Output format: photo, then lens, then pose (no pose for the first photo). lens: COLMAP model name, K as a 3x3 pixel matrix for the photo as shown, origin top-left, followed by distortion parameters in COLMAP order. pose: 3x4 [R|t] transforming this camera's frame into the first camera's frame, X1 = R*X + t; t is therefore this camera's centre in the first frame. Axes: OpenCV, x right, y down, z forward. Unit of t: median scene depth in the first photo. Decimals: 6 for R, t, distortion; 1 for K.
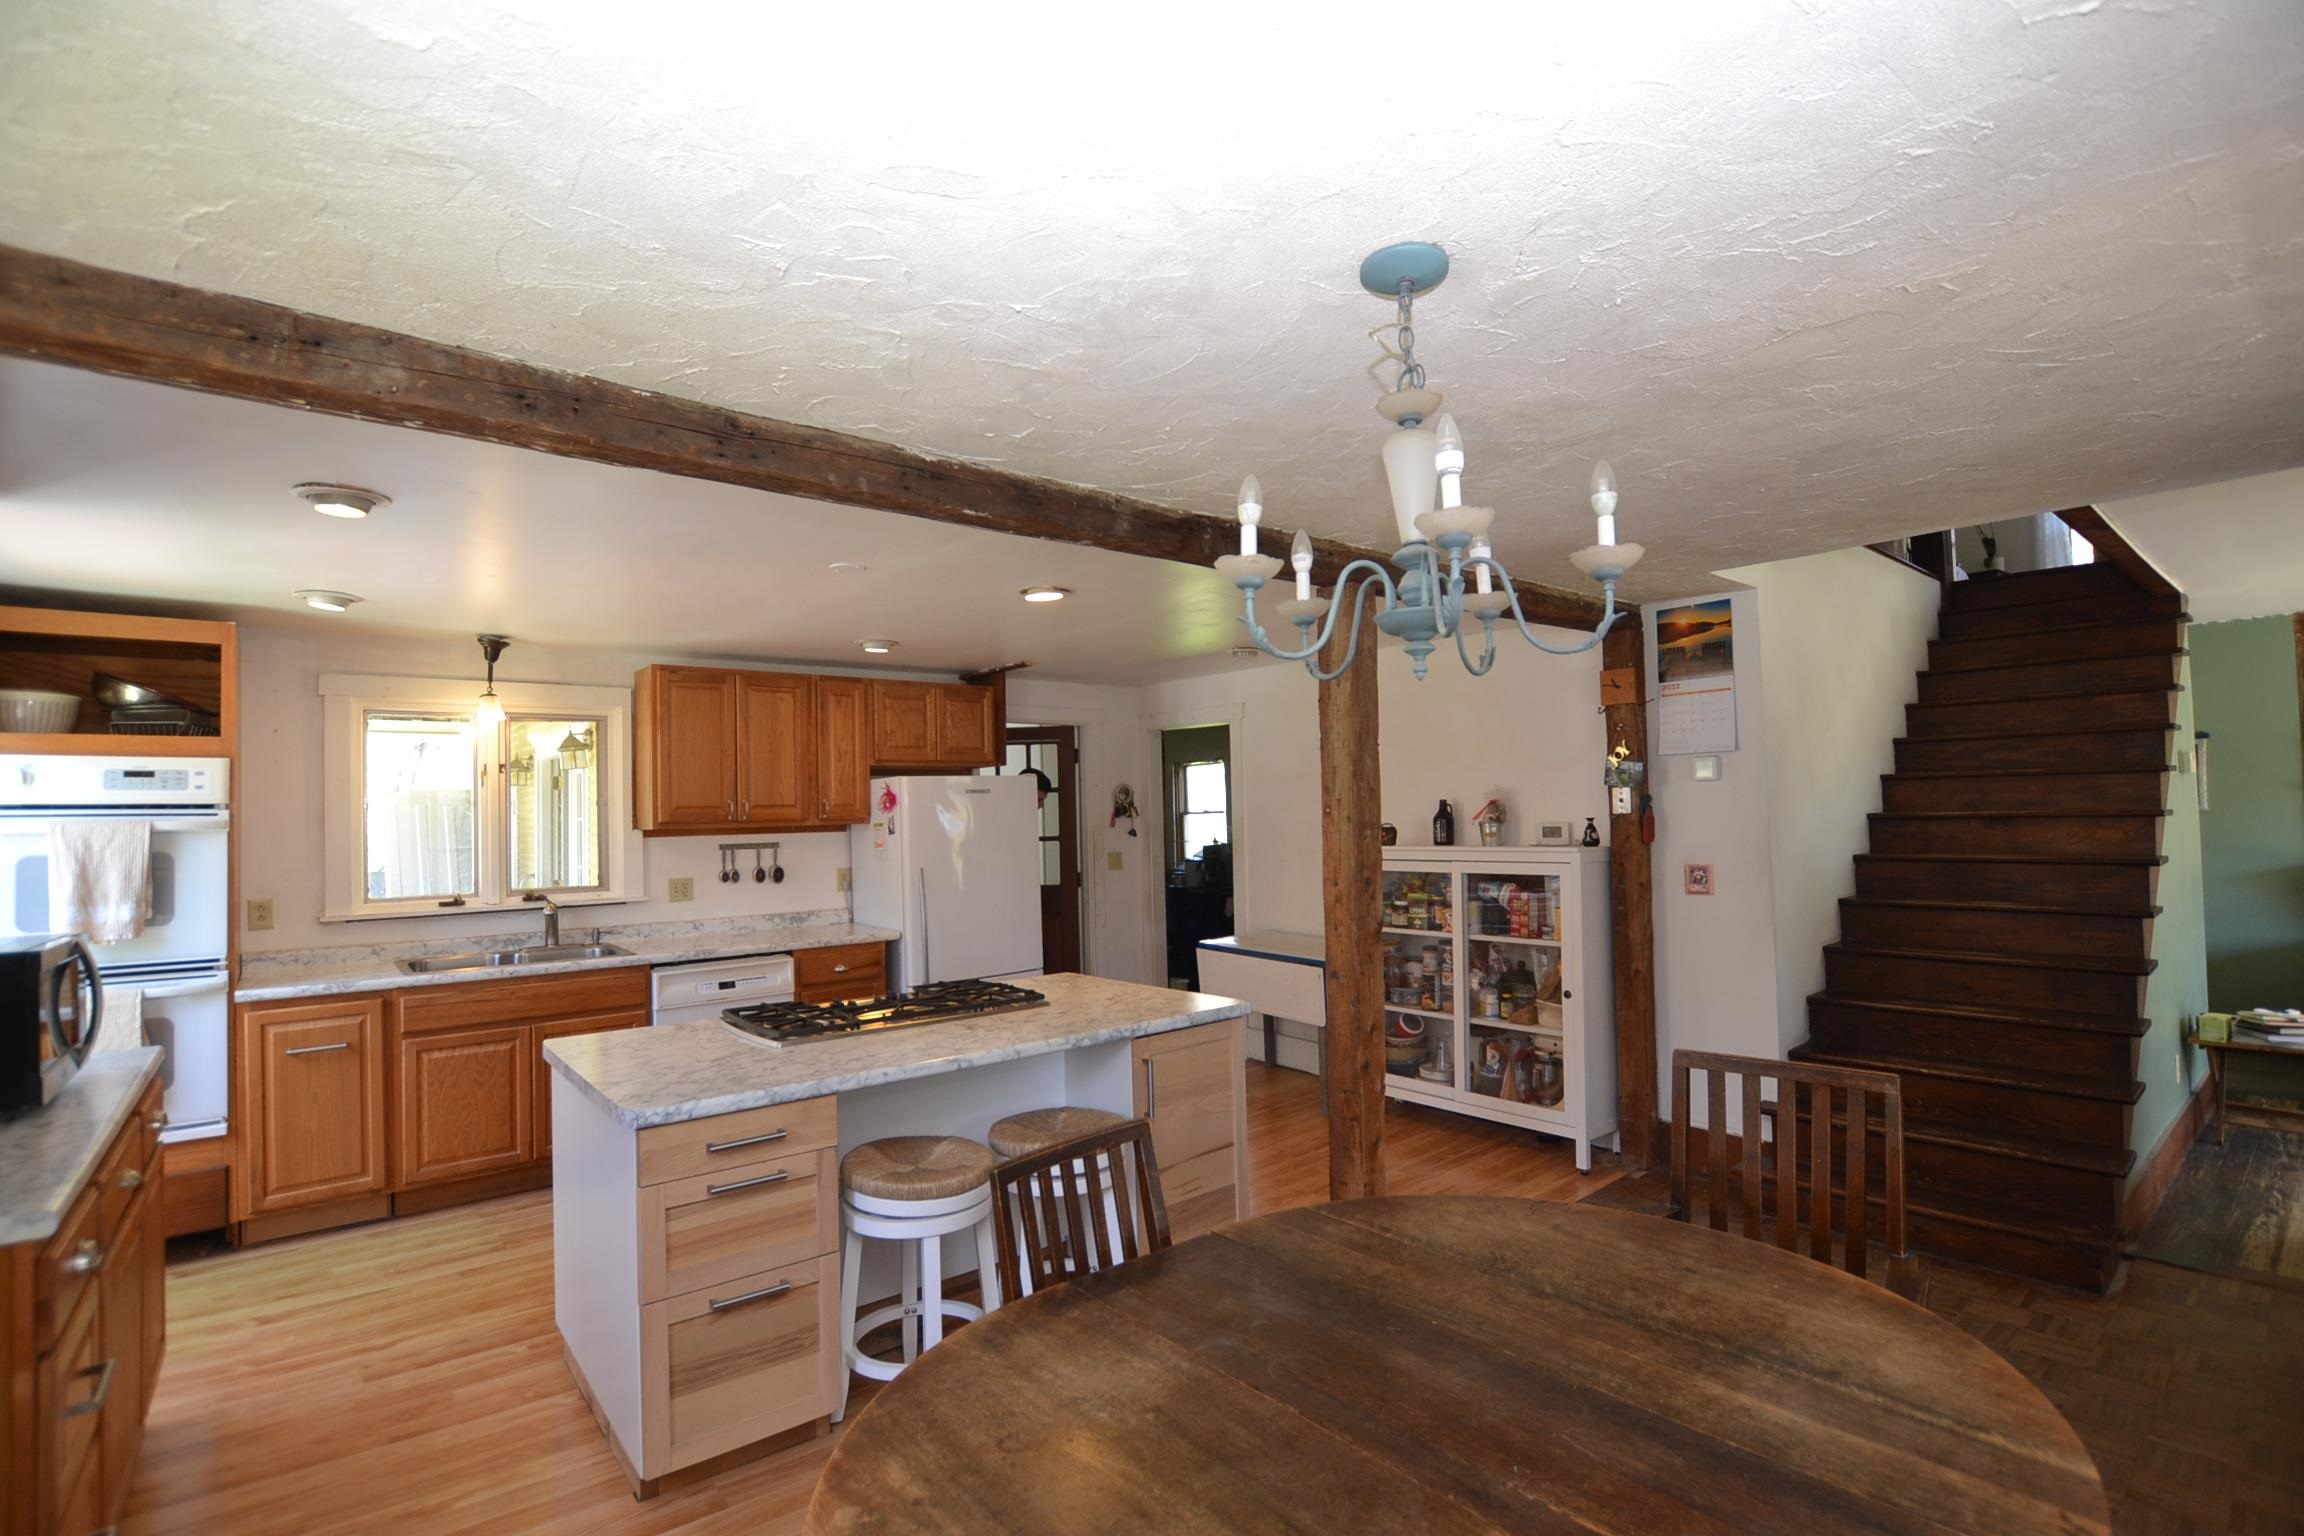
lens RADIAL K [[1051.5, 0, 1155.5], [0, 1051.5, 775.0], [0, 0, 1]] dist [-0.040371, 0.007131]
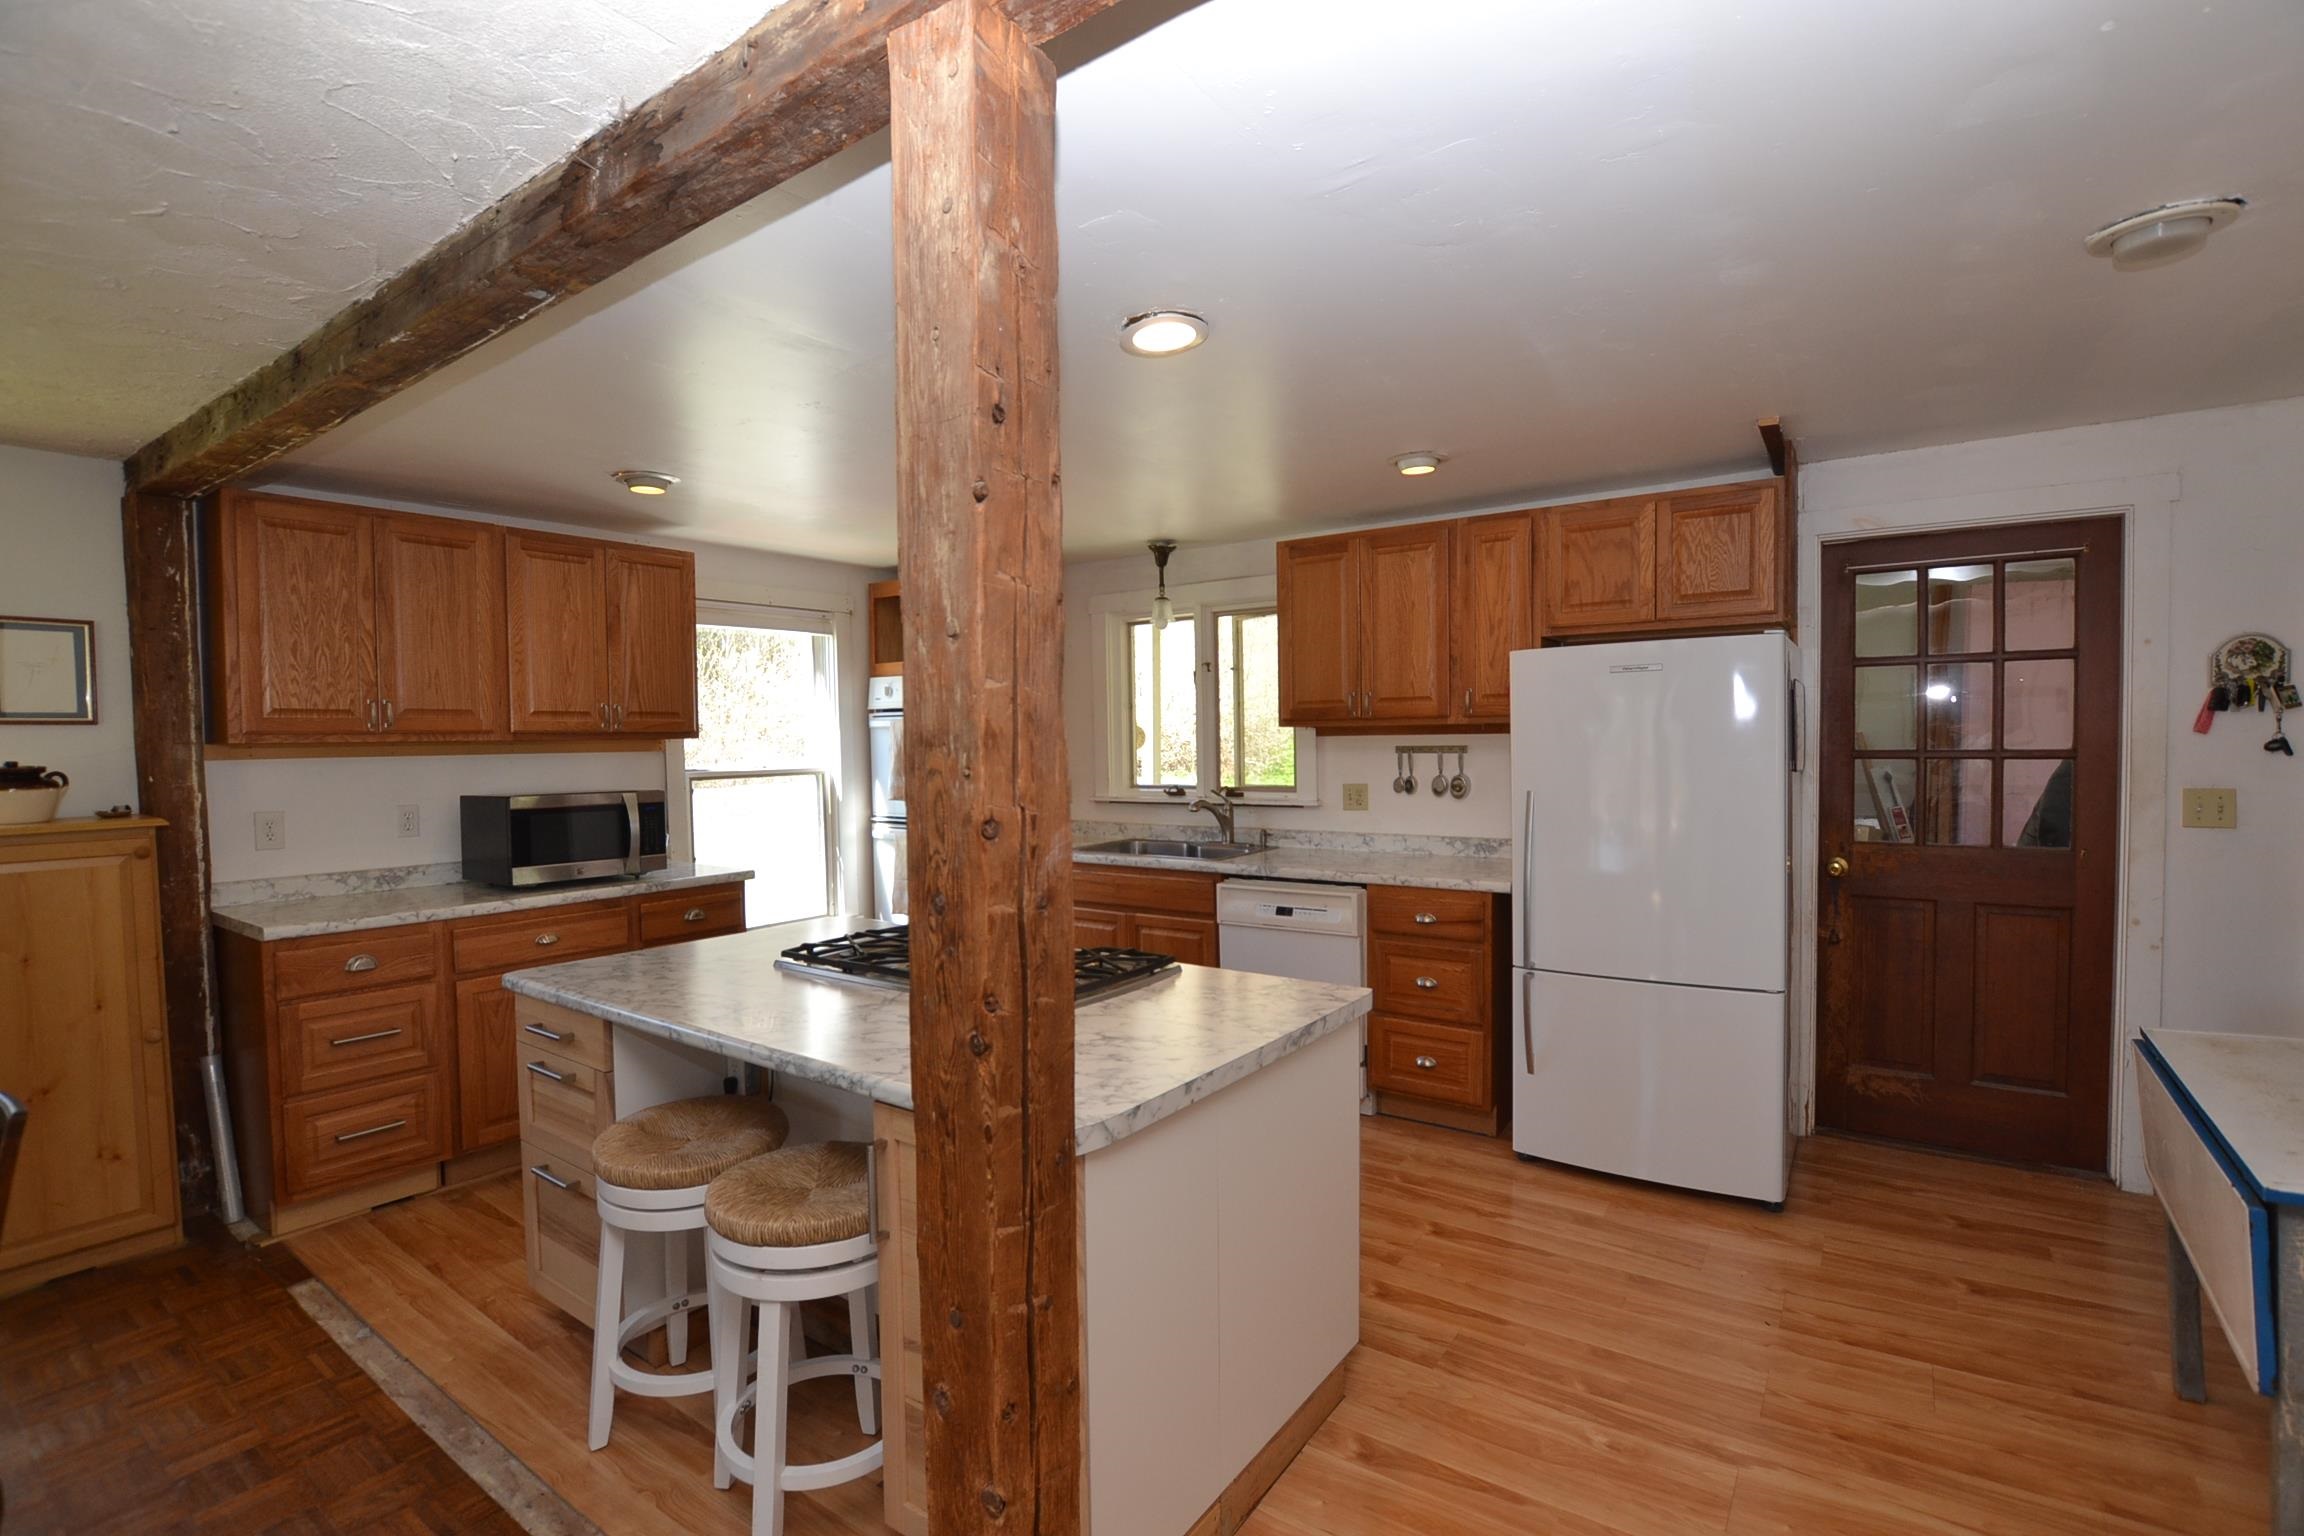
lens RADIAL K [[1051.5, 0, 1155.5], [0, 1051.5, 775.0], [0, 0, 1]] dist [-0.040371, 0.007131]
pose [[0.262352, 0.054360, -0.963440, 0.361632], [0.044573, 0.996664, 0.068373, 0.025619], [0.963942, -0.060882, 0.259053, 0.645057]]
